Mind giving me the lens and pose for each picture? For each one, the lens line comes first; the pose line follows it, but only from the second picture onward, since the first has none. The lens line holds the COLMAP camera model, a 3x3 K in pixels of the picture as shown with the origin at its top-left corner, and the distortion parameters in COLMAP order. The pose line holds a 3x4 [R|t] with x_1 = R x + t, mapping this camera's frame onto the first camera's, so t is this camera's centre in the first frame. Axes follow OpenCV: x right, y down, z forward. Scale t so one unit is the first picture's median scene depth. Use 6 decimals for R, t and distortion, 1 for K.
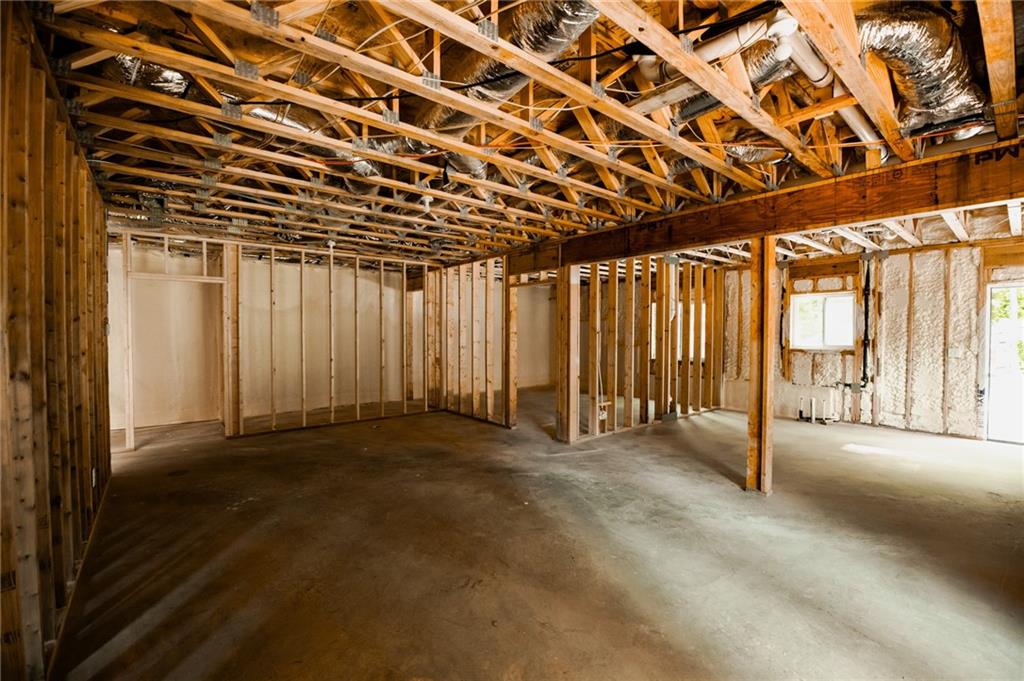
lens RADIAL K [[429.0, 0, 506.7], [0, 429.0, 339.2], [0, 0, 1]] dist [-0.023609, -0.000836]
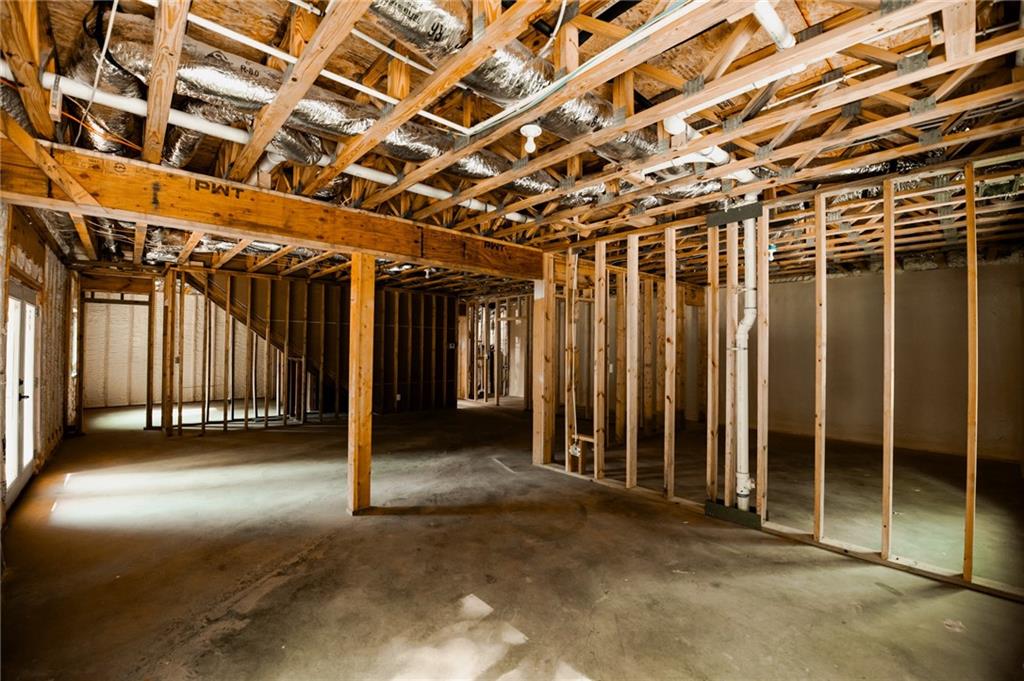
lens RADIAL K [[429.0, 0, 506.7], [0, 429.0, 339.2], [0, 0, 1]] dist [-0.023609, -0.000836]
pose [[0.061204, -0.015038, -0.998012, 1.272719], [-0.028642, 0.999448, -0.016817, -0.018014], [0.997714, 0.029614, 0.060739, 1.013582]]
